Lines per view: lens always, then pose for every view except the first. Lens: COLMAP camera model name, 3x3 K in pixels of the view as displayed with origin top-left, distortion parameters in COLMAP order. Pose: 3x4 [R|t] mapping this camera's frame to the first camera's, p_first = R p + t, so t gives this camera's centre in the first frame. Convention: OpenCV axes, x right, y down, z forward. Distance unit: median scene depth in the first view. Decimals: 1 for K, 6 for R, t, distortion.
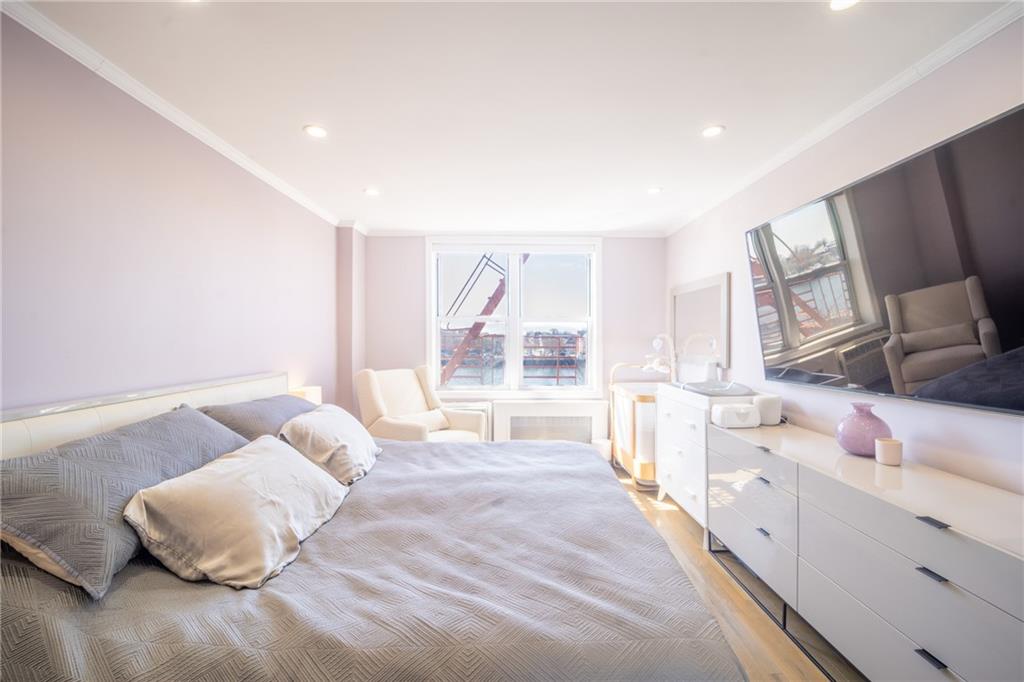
lens RADIAL K [[425.2, 0, 512.0], [0, 425.2, 341.0], [0, 0, 1]] dist [-0.020501, 0.000034]
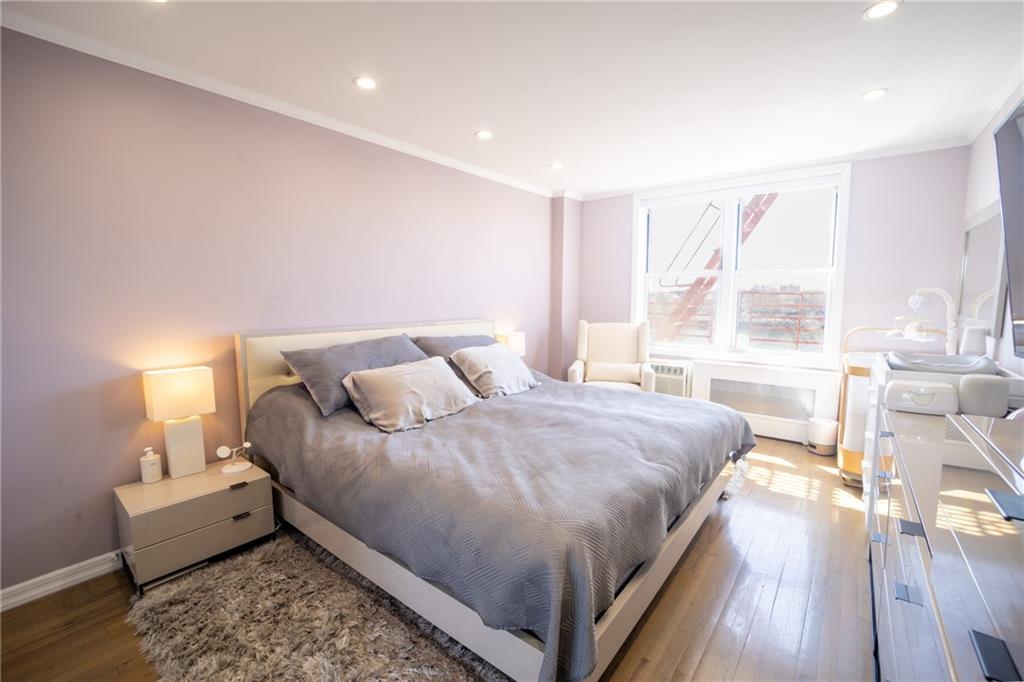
lens RADIAL K [[440.3, 0, 512.0], [0, 440.3, 341.0], [0, 0, 1]] dist [-0.016582, 0.000054]
pose [[0.766685, 0.065517, -0.638671, 0.812415], [-0.005969, 0.995464, 0.094952, 0.020248], [0.641995, -0.068986, 0.763599, -0.047524]]
